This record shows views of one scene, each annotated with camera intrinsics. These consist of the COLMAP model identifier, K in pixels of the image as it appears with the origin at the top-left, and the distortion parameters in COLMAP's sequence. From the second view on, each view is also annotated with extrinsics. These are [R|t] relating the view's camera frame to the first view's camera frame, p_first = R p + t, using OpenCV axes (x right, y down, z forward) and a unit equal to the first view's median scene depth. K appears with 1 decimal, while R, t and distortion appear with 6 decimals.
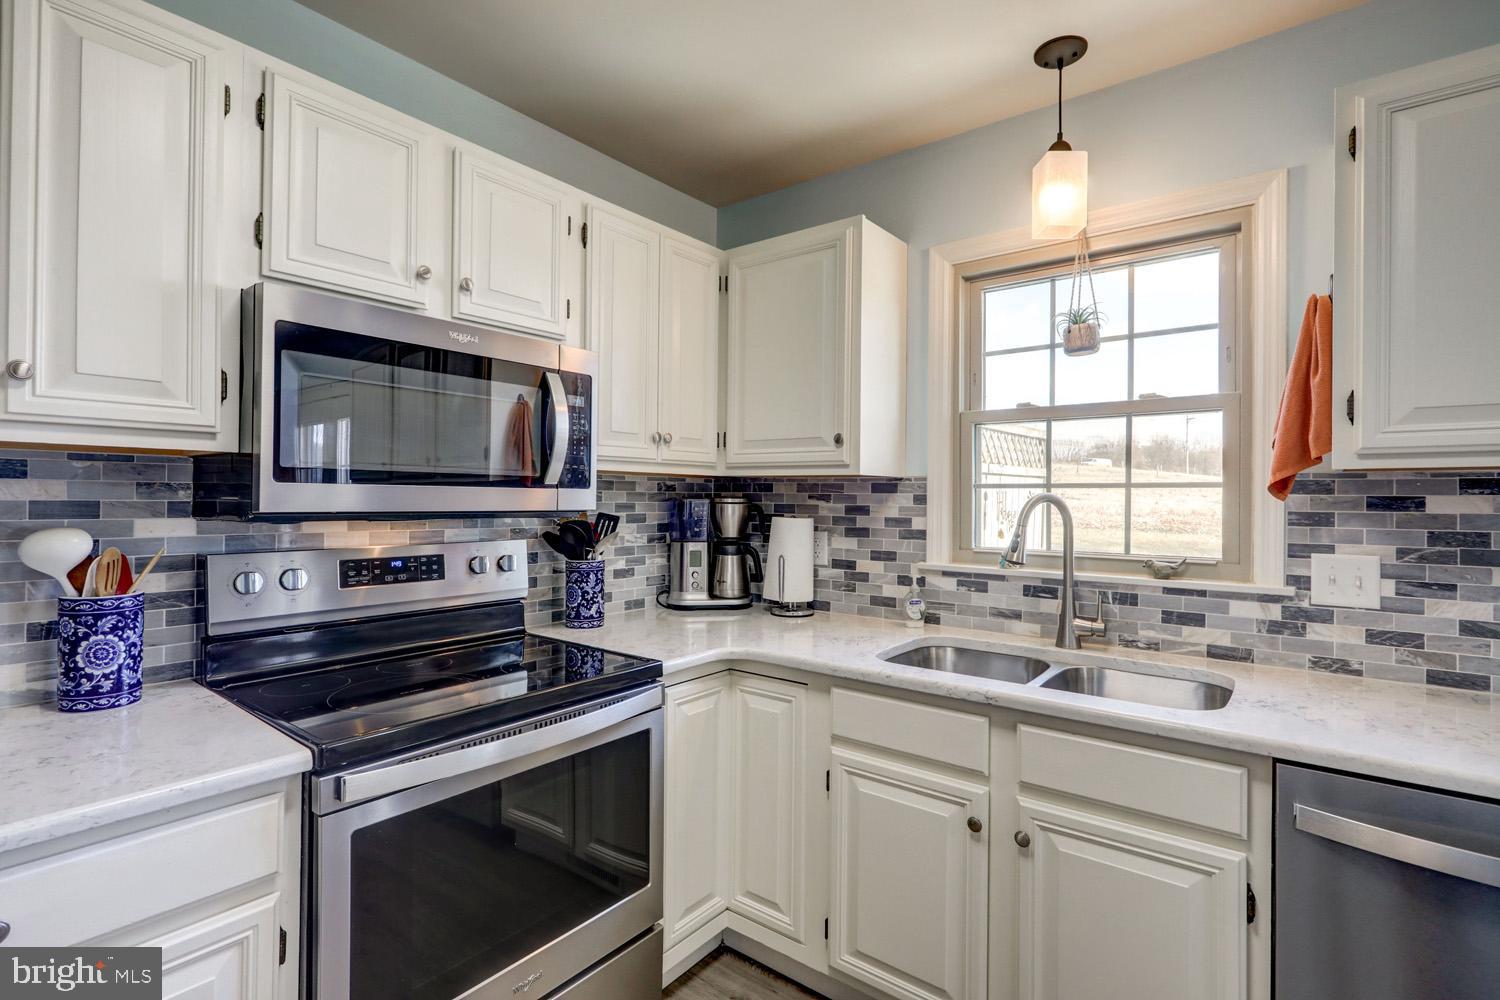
lens RADIAL K [[709.6, 0, 749.7], [0, 709.6, 495.2], [0, 0, 1]] dist [-0.005737, 0.004212]
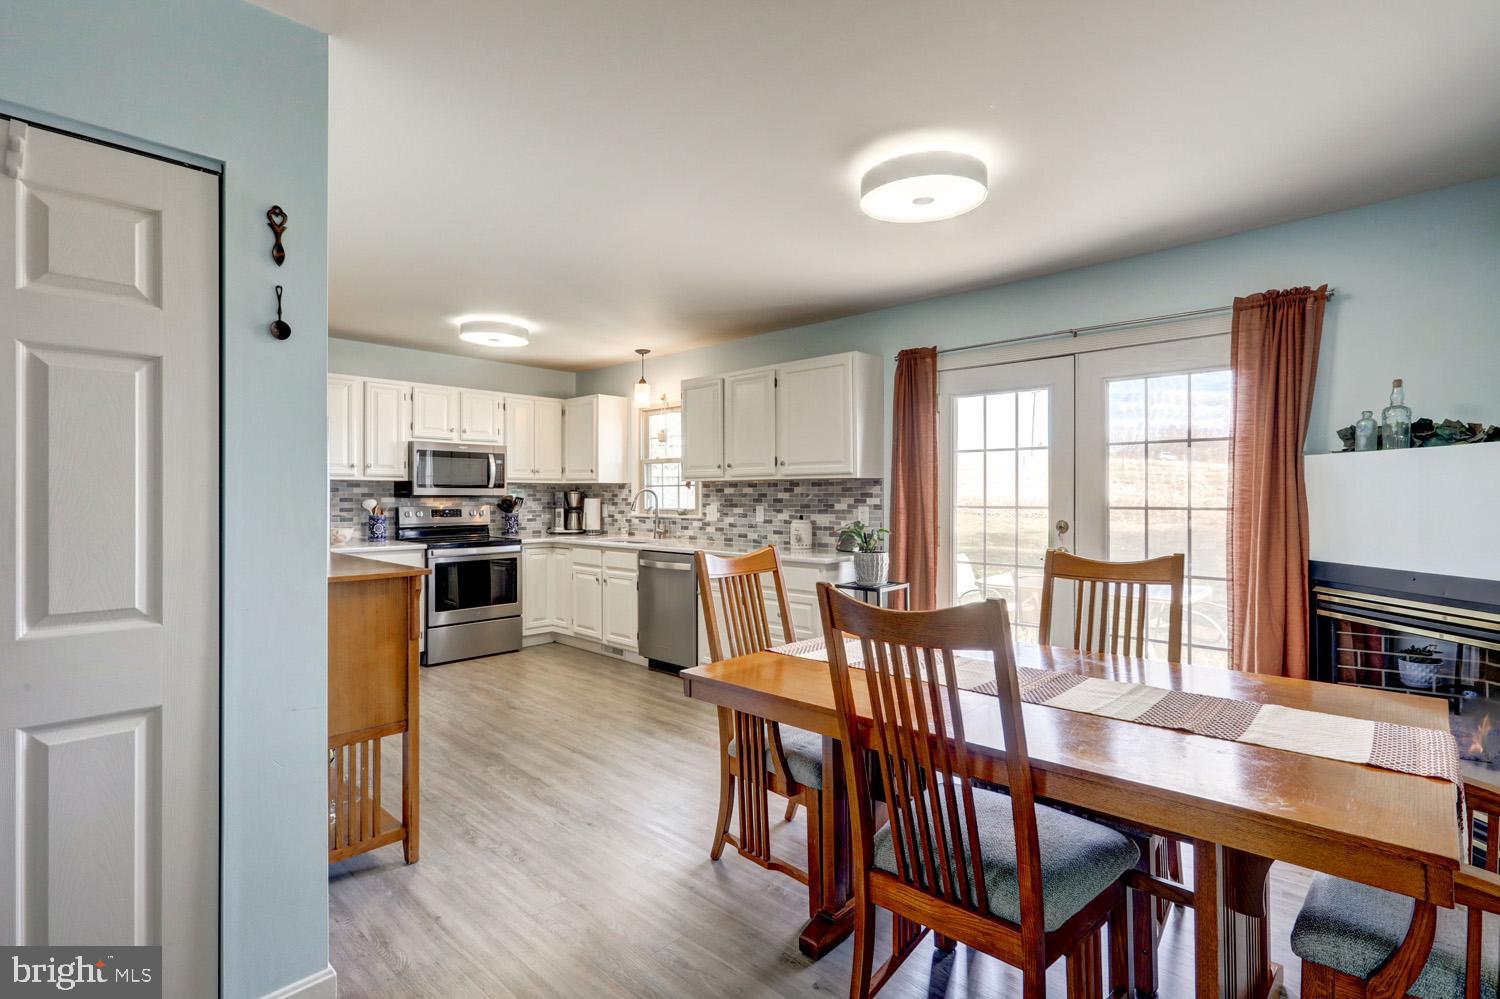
lens RADIAL K [[709.6, 0, 746.3], [0, 709.6, 495.2], [0, 0, 1]] dist [-0.005737, 0.004212]
pose [[0.995611, -0.008758, -0.093182, 1.165829], [0.009155, 0.999951, 0.003837, 0.018738], [0.093144, -0.004673, 0.995642, -2.101529]]
